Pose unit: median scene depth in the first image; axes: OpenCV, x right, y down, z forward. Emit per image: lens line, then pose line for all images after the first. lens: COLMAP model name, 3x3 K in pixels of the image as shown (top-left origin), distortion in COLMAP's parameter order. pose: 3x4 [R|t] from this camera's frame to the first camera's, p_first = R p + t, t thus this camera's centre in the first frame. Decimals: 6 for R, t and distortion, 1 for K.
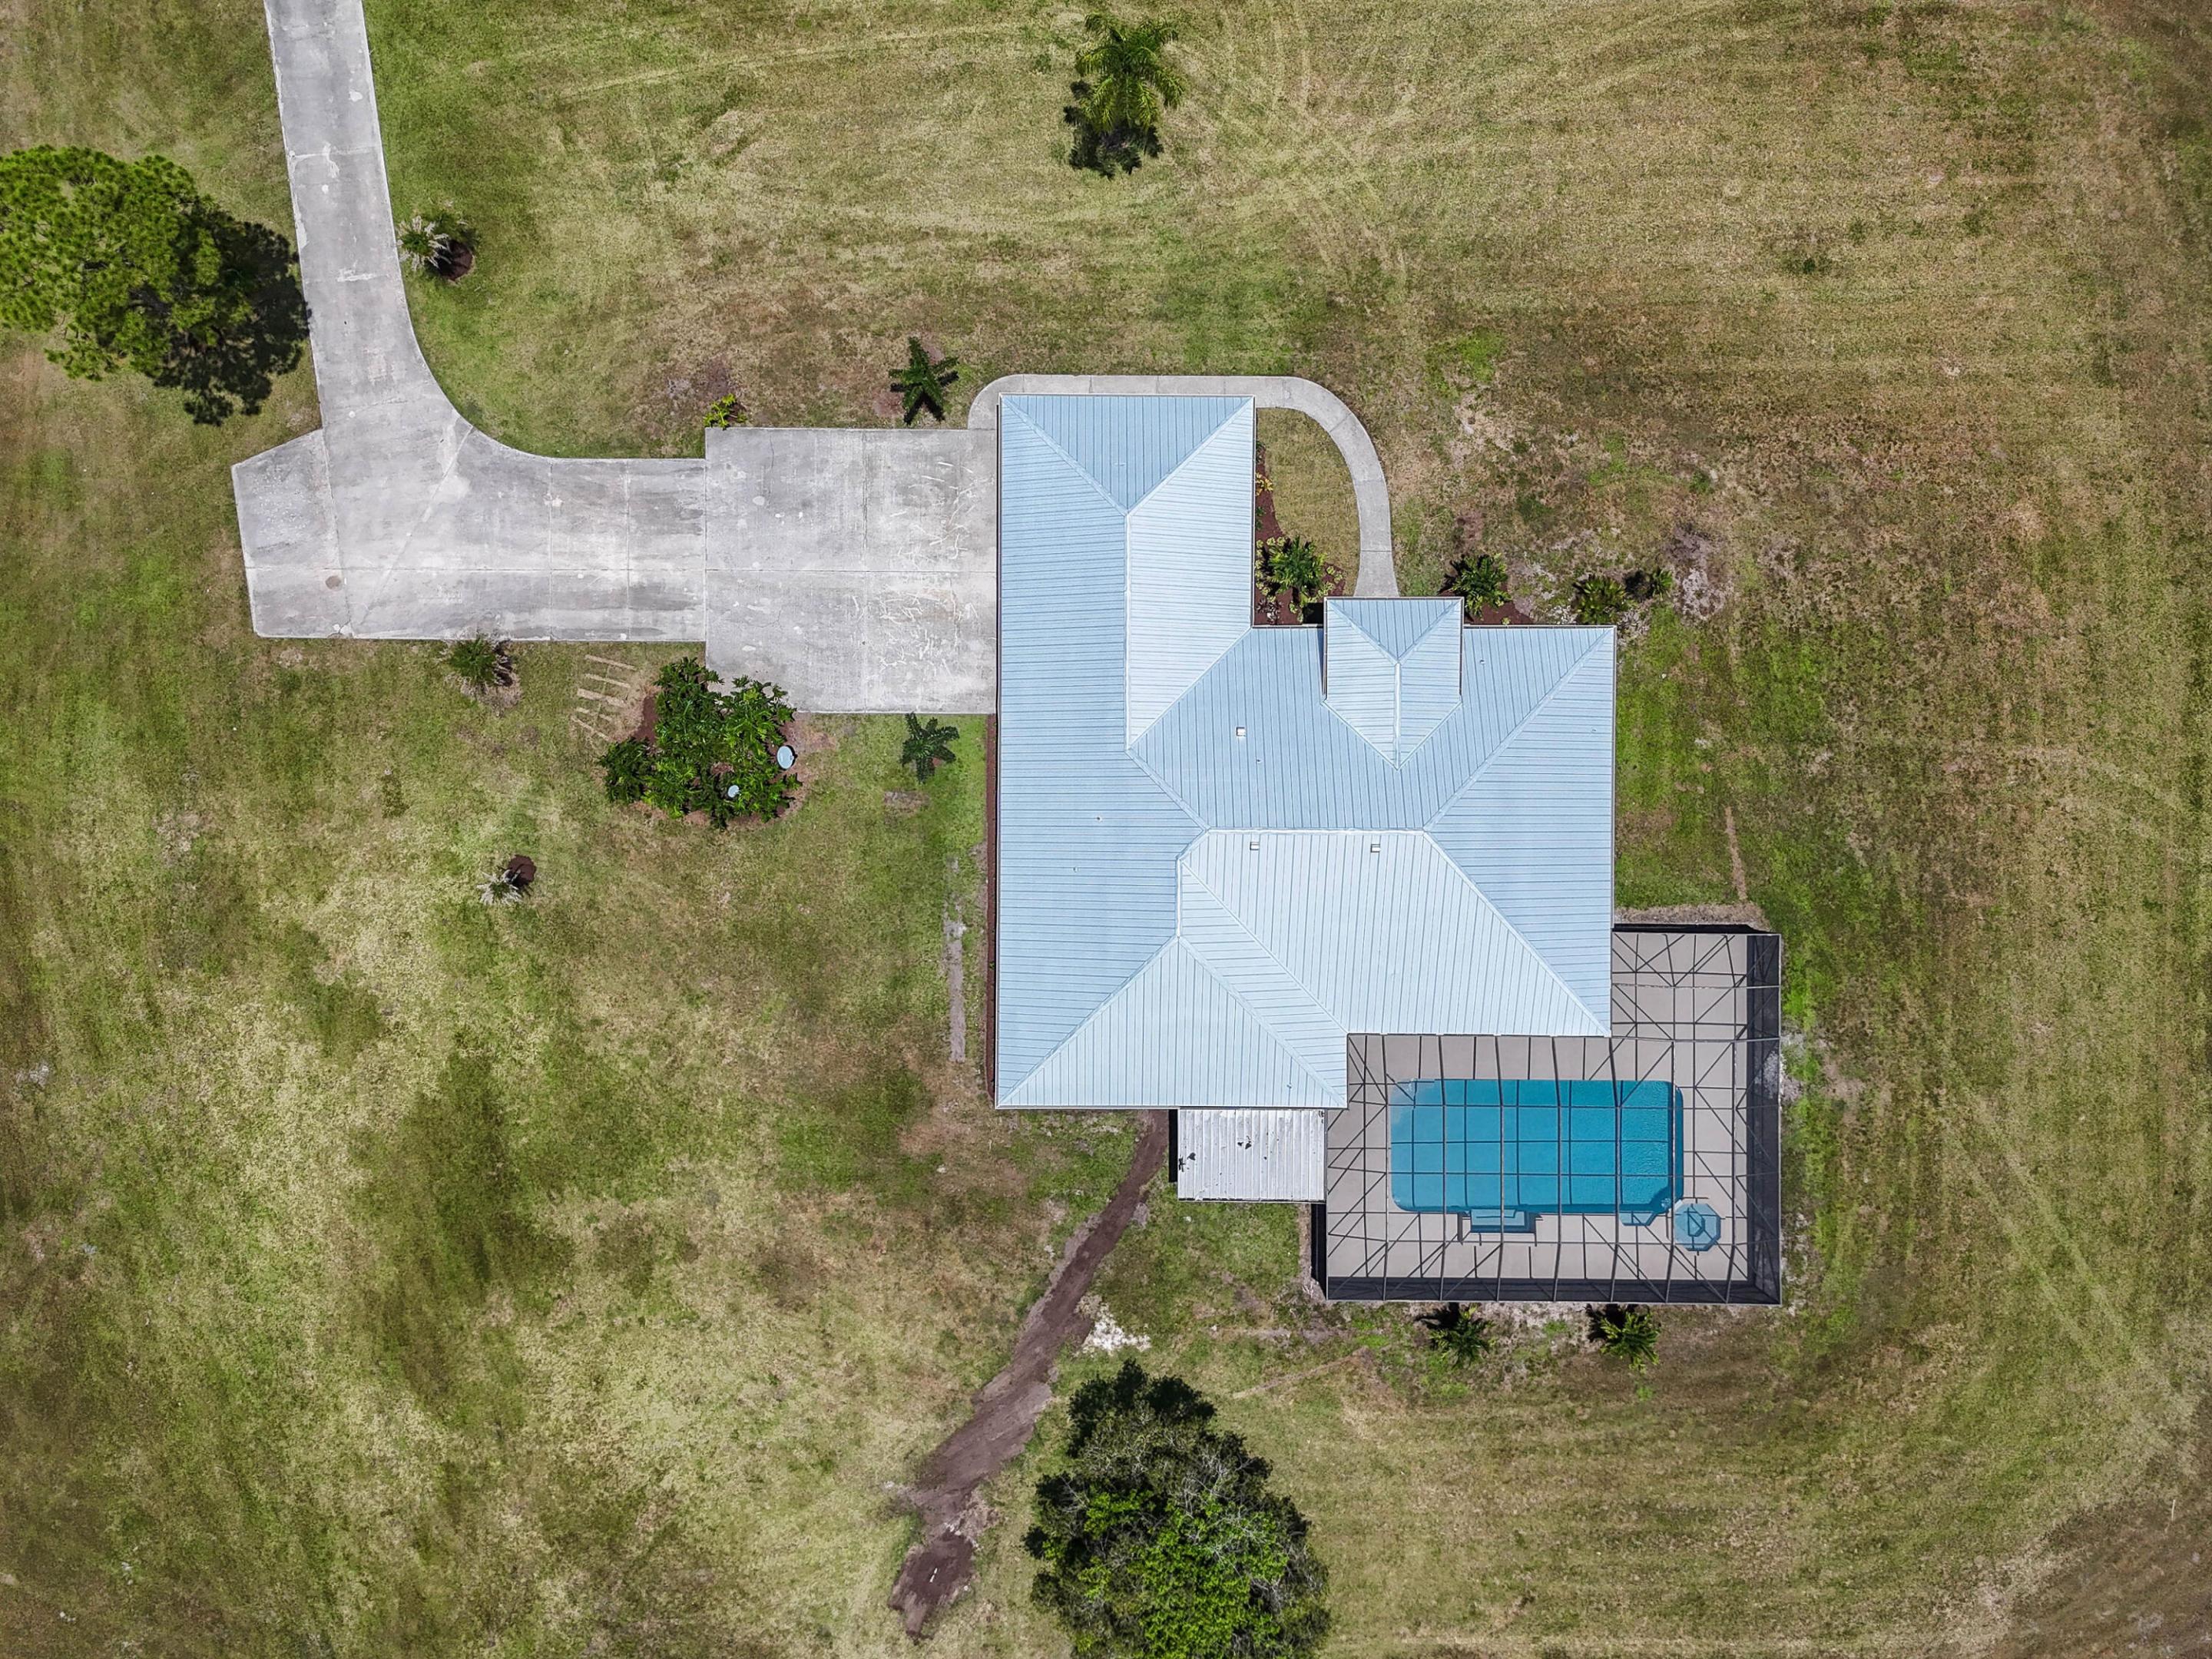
lens RADIAL K [[1637.8, 0, 1109.1], [0, 1637.8, 815.0], [0, 0, 1]] dist [0.068779, -0.053548]
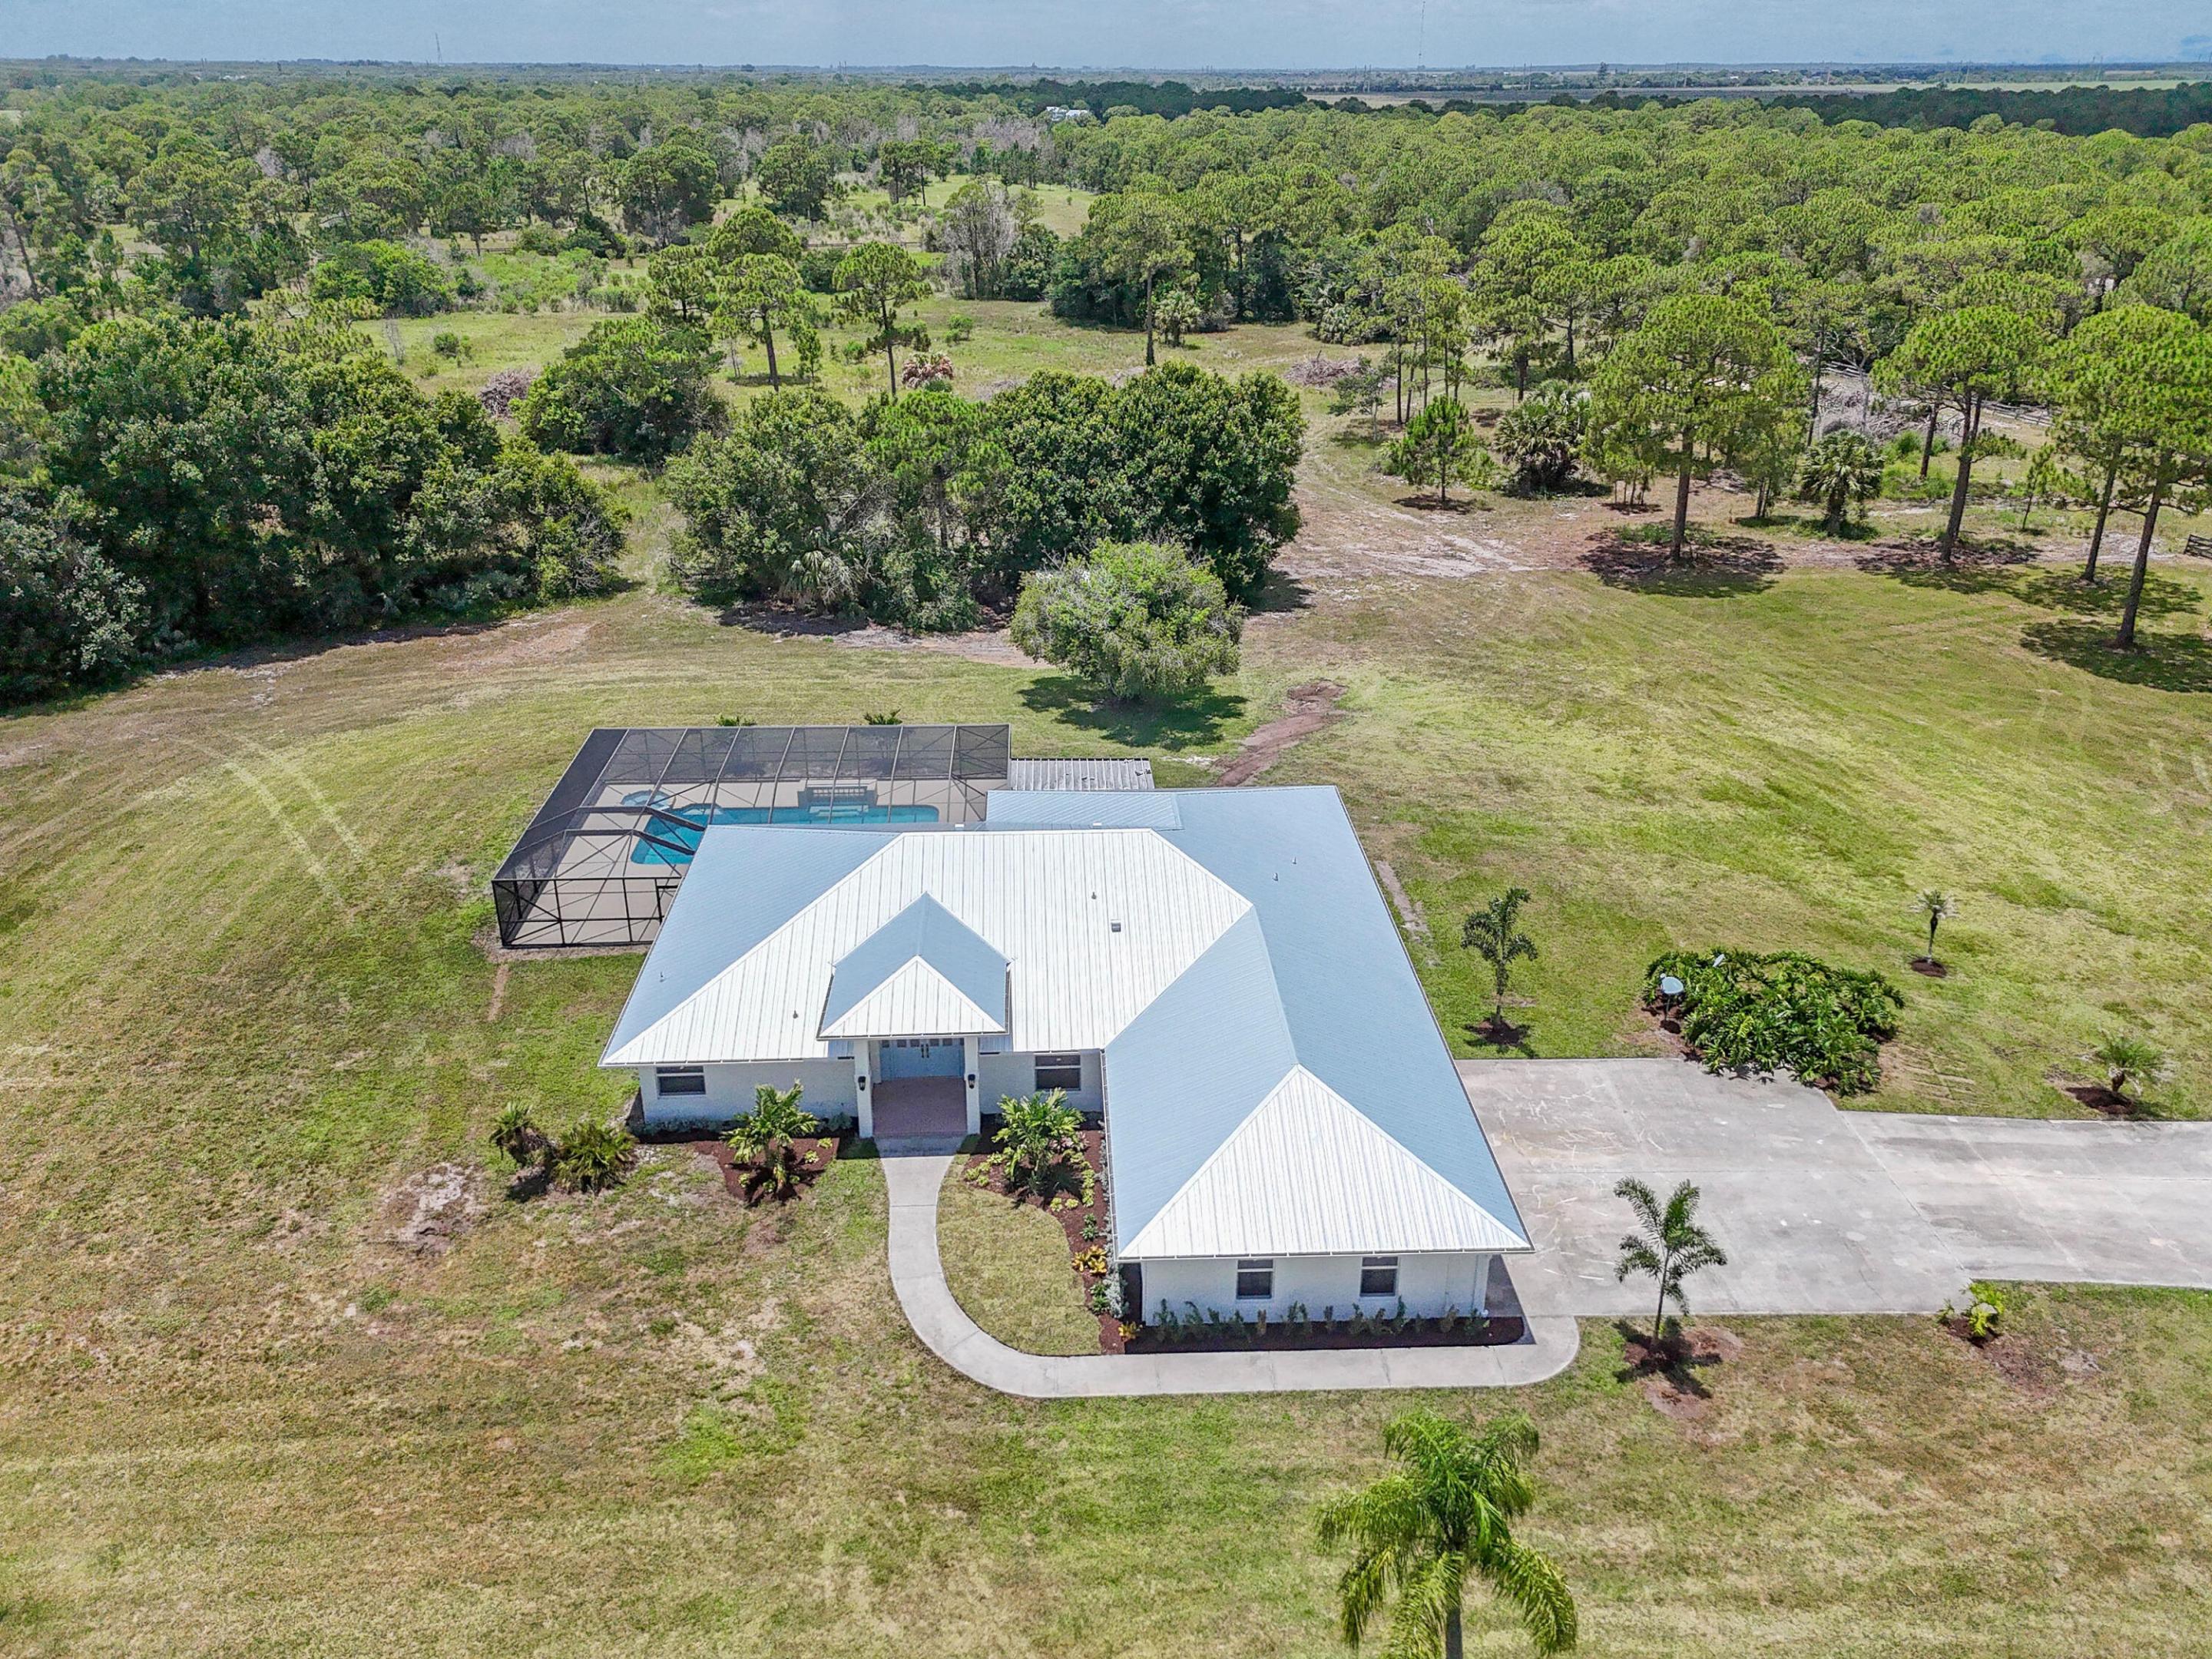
lens RADIAL K [[1637.8, 0, 1109.1], [0, 1637.8, 815.0], [0, 0, 1]] dist [0.068779, -0.053548]
pose [[-0.998773, 0.005064, -0.049272, 0.115414], [-0.047038, -0.408578, 0.911510, -0.708391], [-0.015515, 0.912709, 0.408315, 0.579979]]
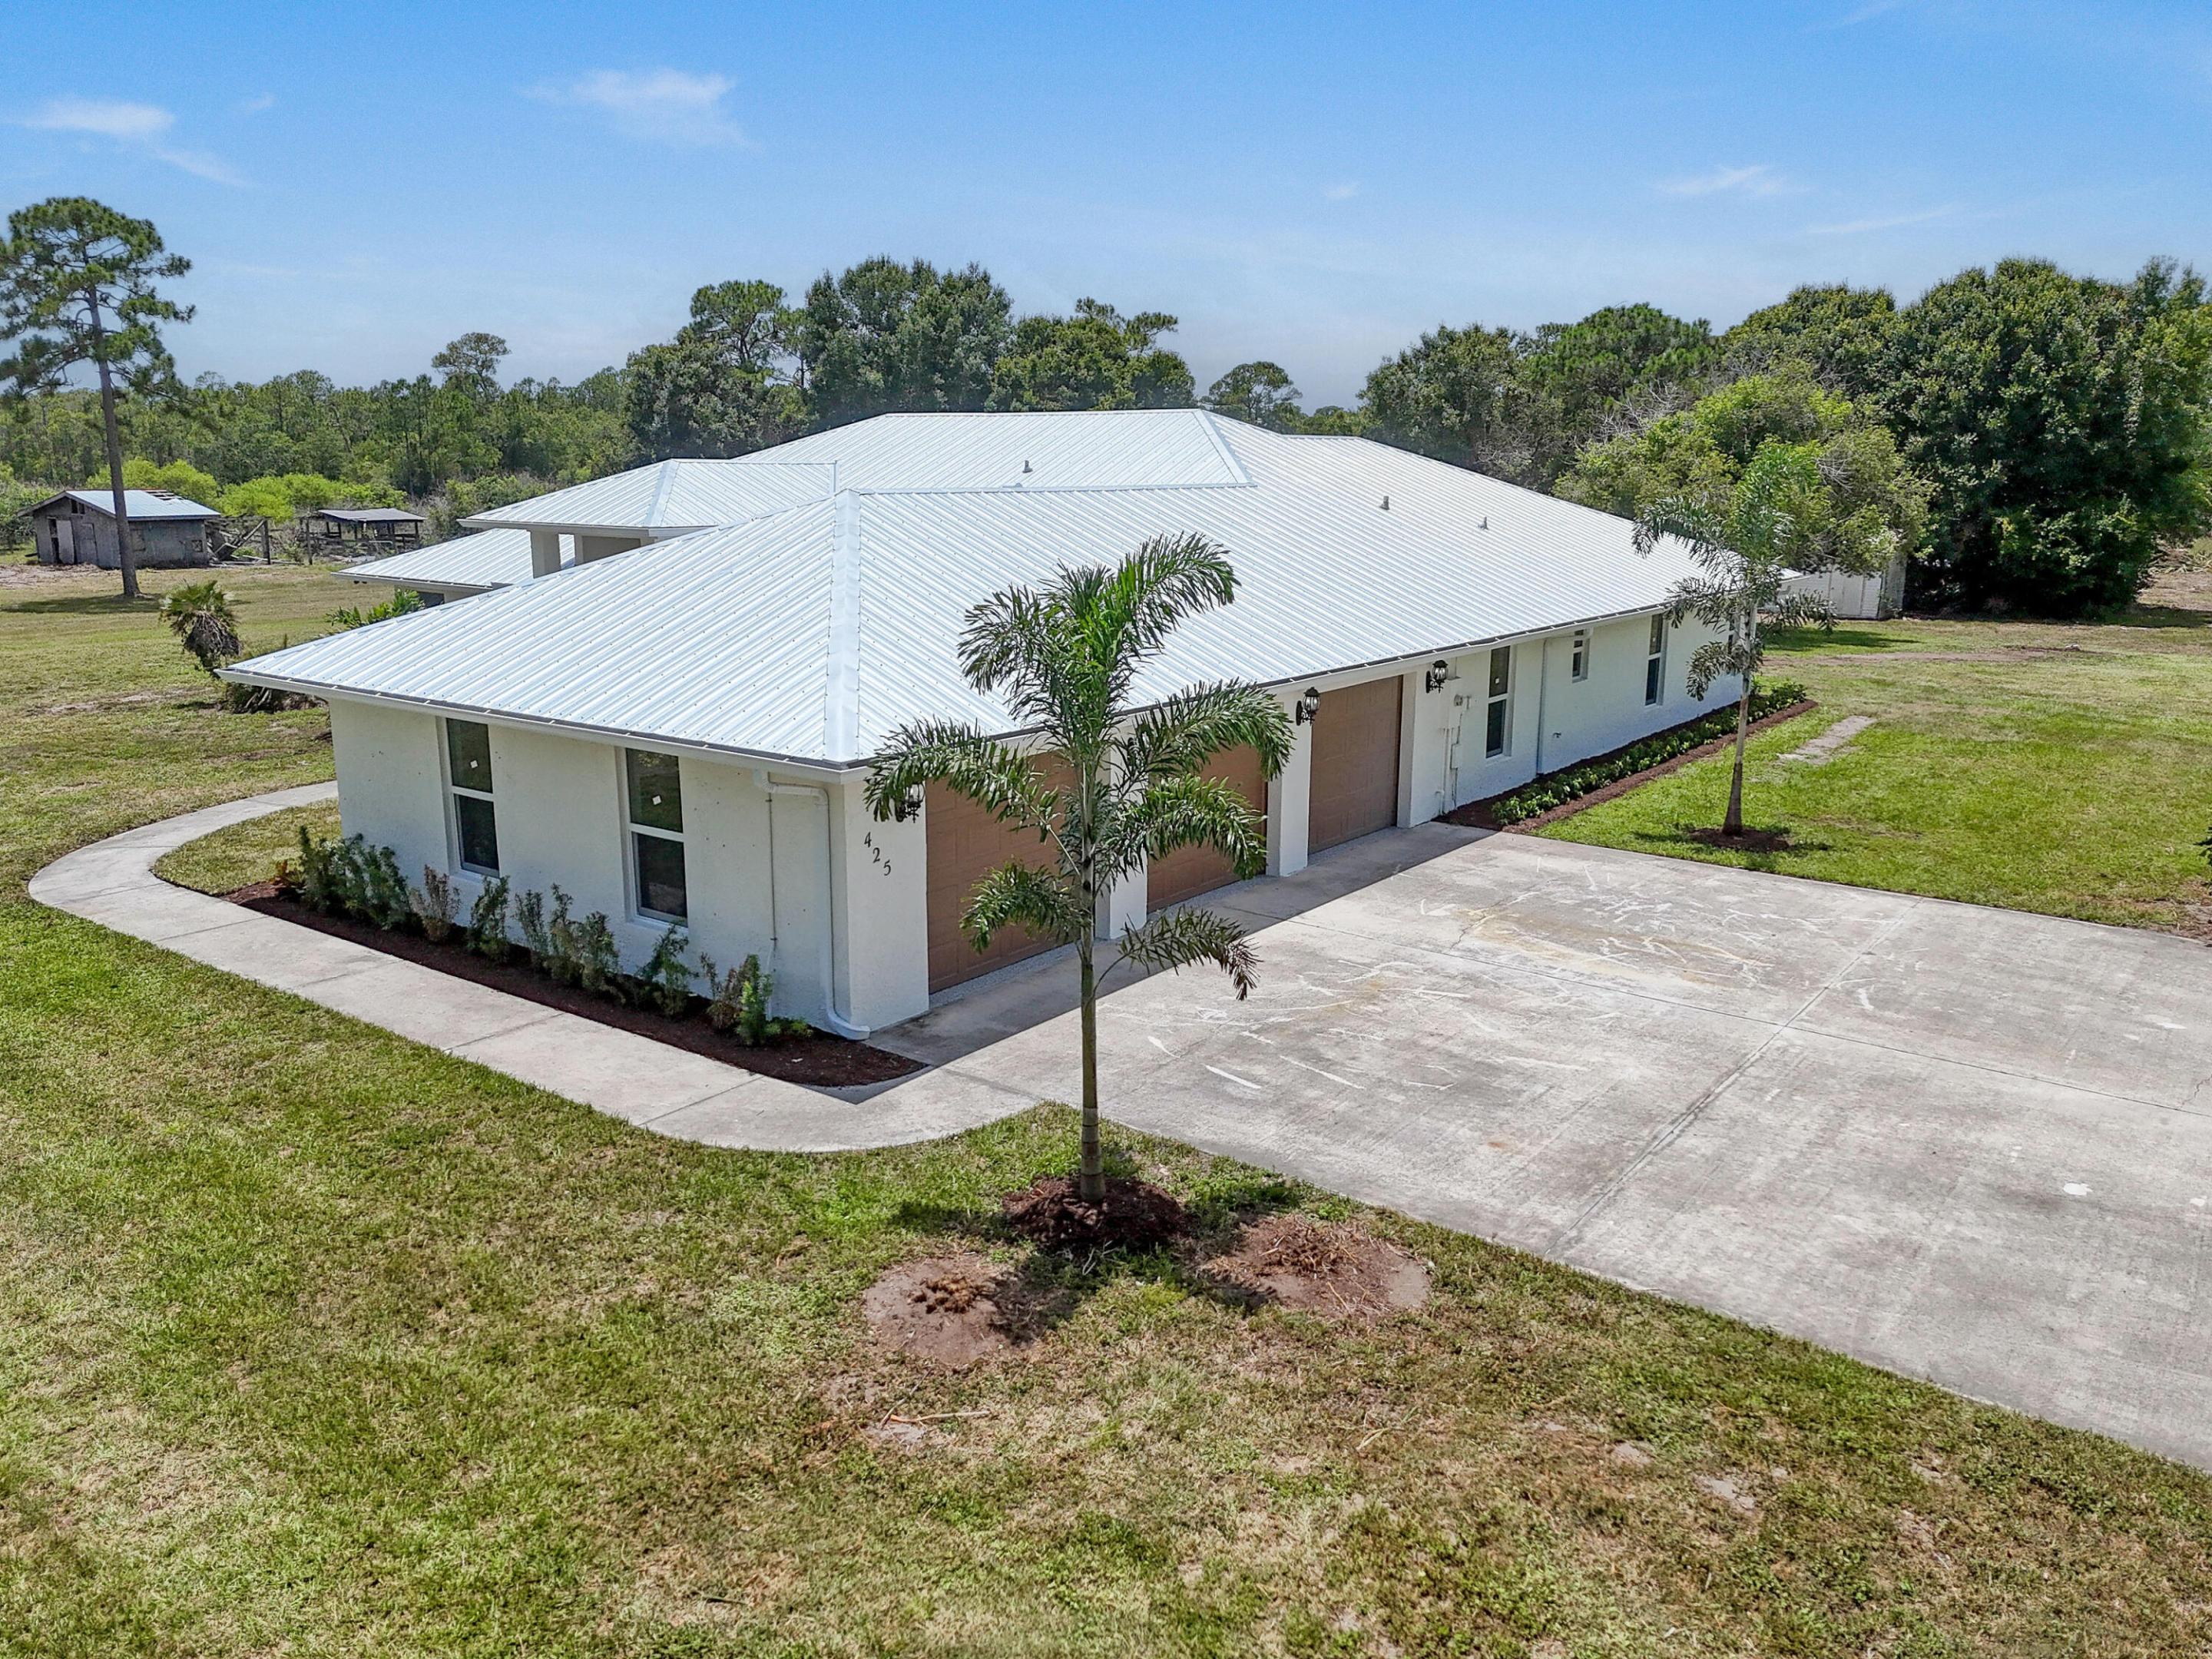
lens RADIAL K [[1637.8, 0, 1109.1], [0, 1637.8, 815.0], [0, 0, 1]] dist [0.068779, -0.053548]
pose [[-0.801790, -0.143905, 0.580021, -0.201887], [0.597351, -0.164641, 0.784898, -0.379678], [-0.017455, 0.975800, 0.217969, 0.919293]]
